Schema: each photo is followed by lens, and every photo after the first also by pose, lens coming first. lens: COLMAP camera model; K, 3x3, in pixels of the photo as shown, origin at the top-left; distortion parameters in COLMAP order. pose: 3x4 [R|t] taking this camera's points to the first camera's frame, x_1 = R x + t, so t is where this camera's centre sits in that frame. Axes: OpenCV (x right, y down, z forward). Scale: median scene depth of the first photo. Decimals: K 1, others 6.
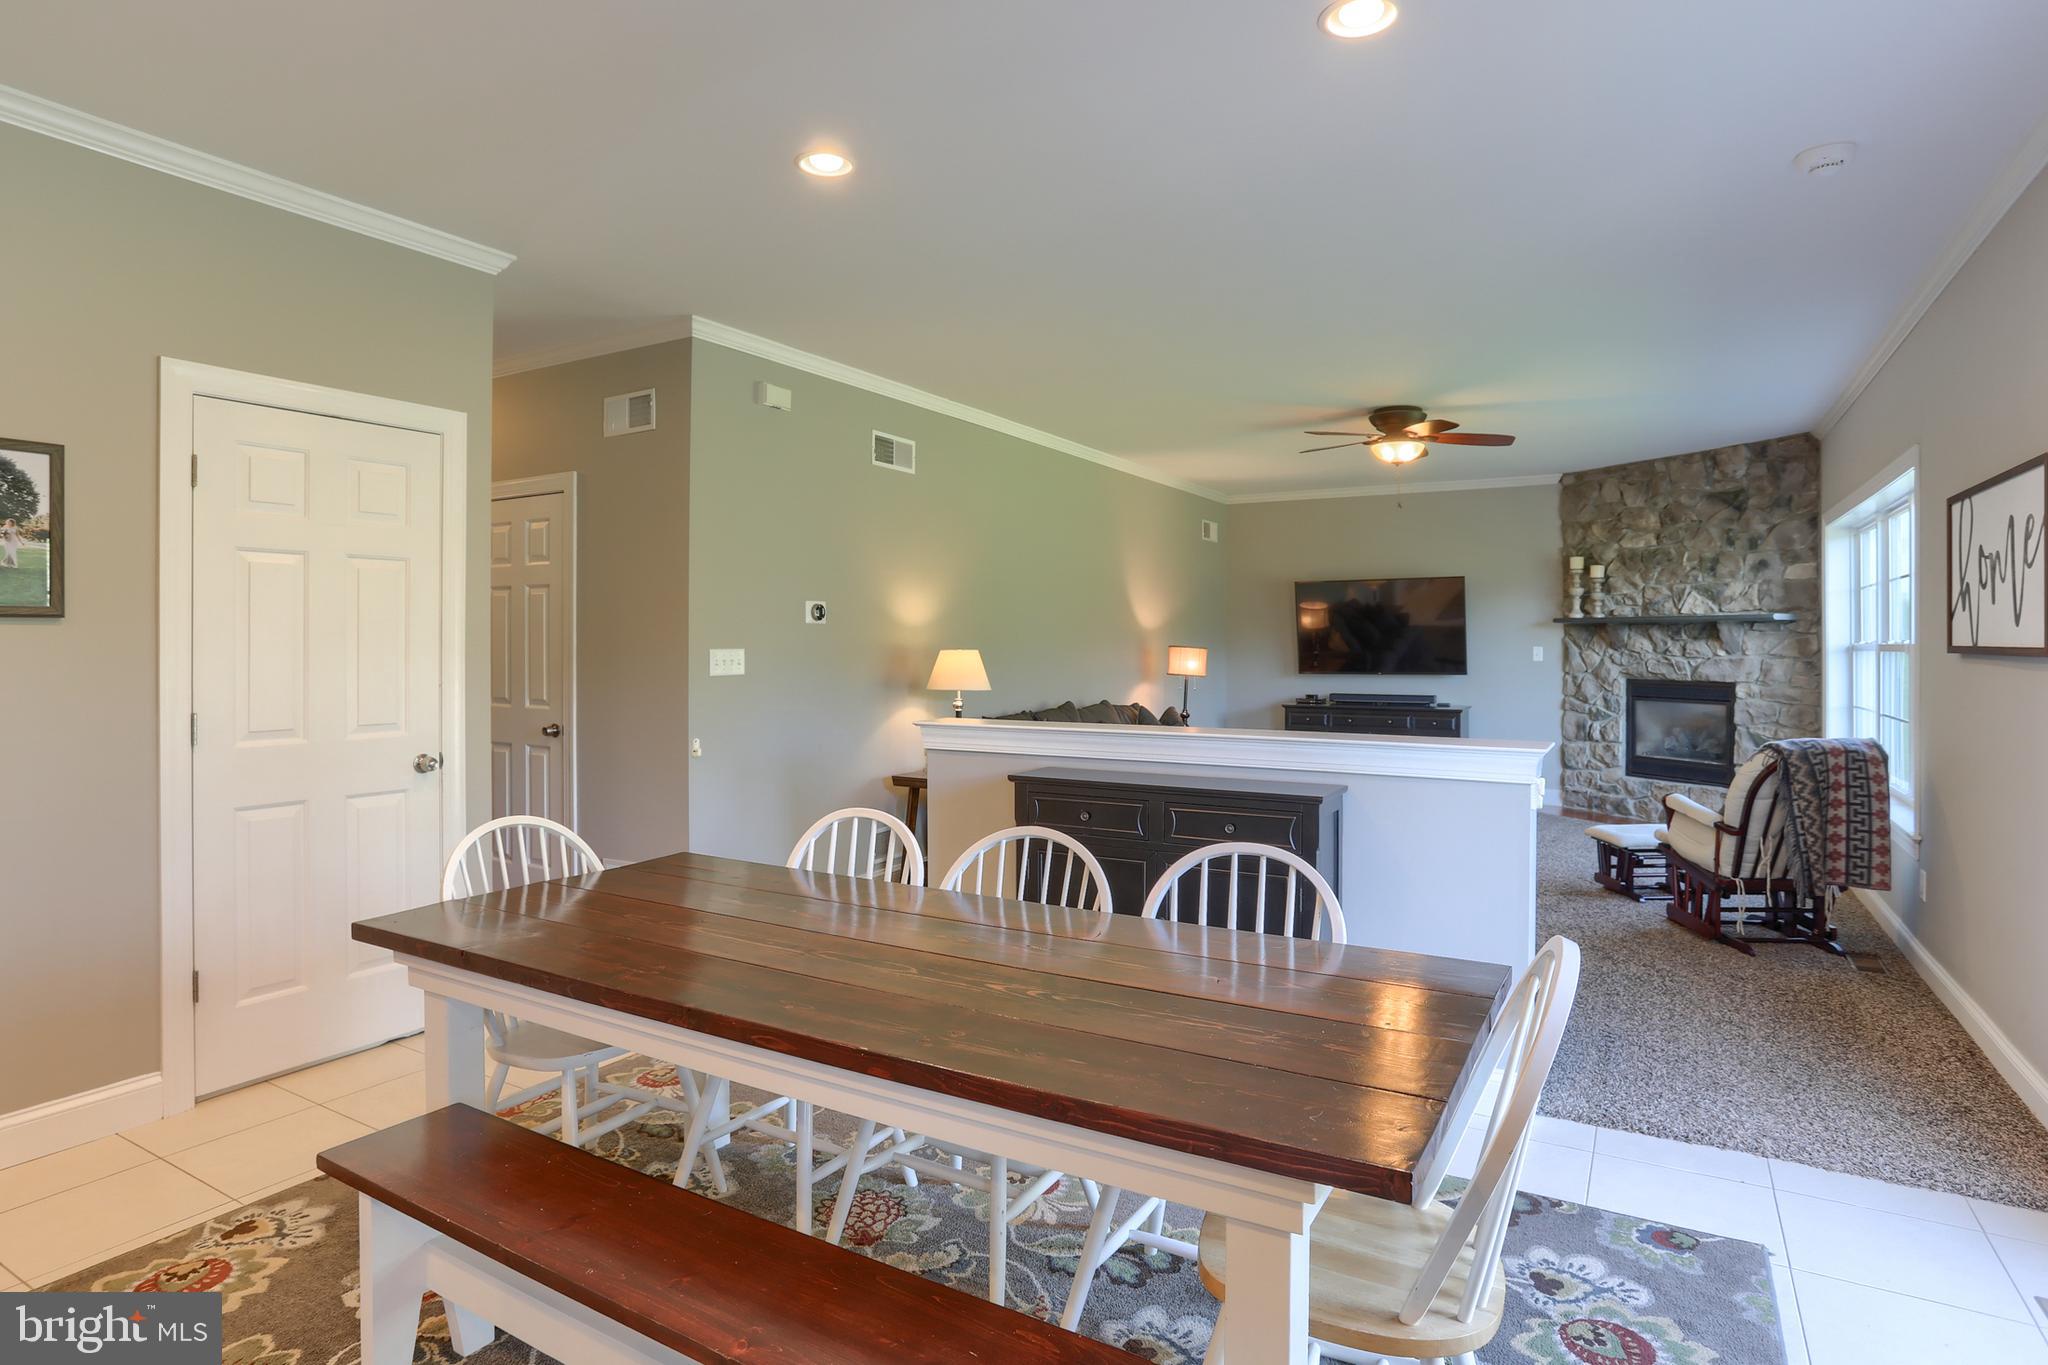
lens RADIAL K [[1059.7, 0, 1045.3], [0, 1059.7, 651.2], [0, 0, 1]] dist [-0.021427, 0.010117]
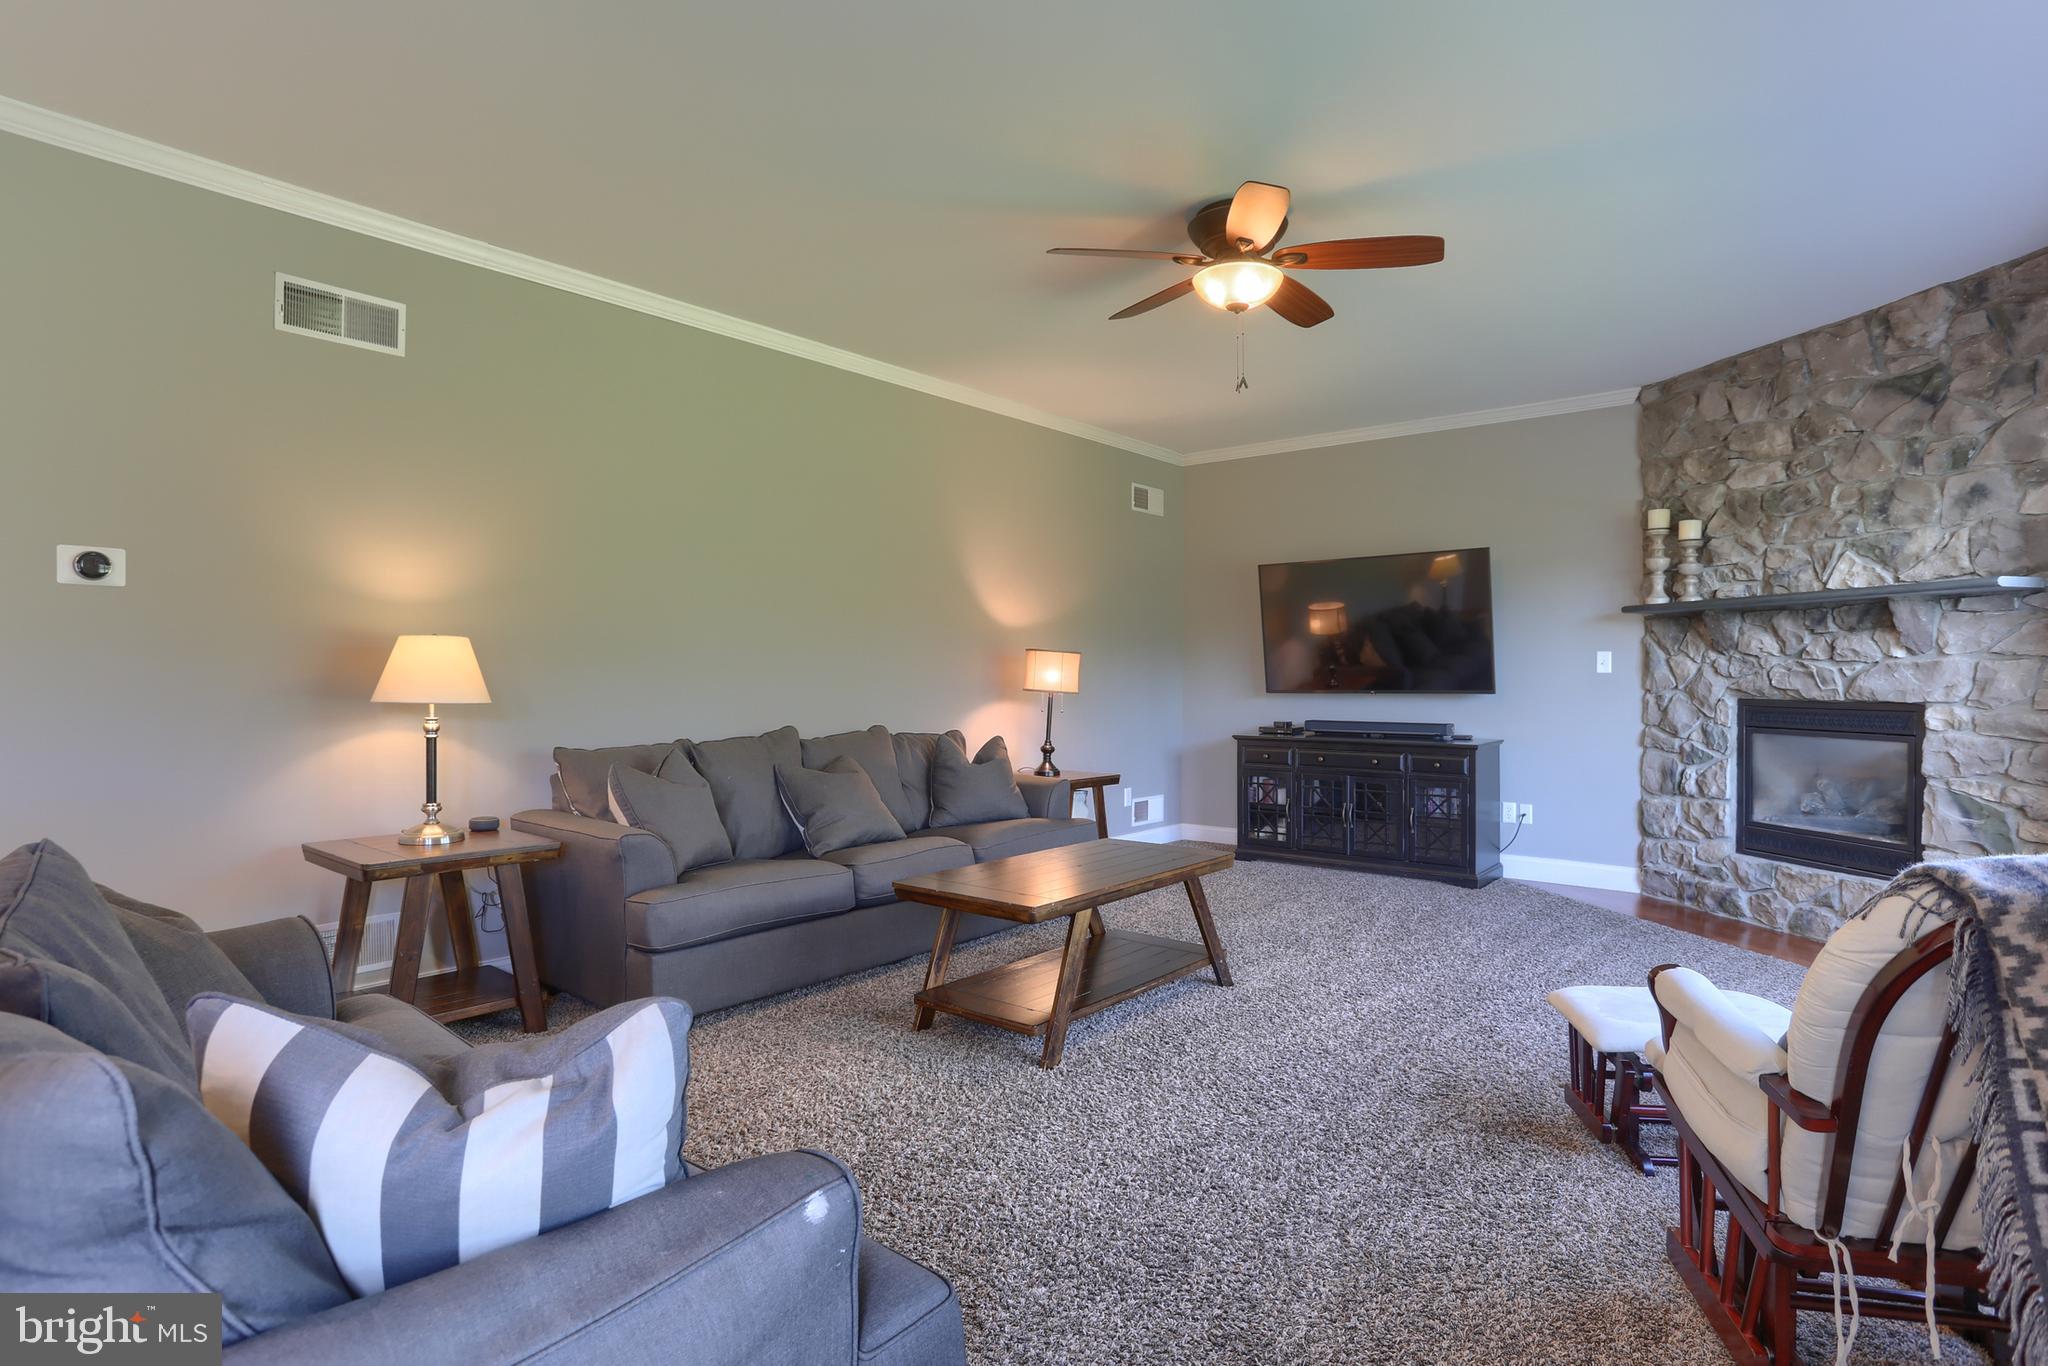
lens RADIAL K [[1059.7, 0, 1011.4], [0, 1059.7, 681.4], [0, 0, 1]] dist [-0.021427, 0.010117]
pose [[0.986556, 0.001338, -0.163419, 0.232942], [-0.001032, 0.999998, 0.001955, 0.015465], [0.163422, -0.001760, 0.986555, 0.319726]]
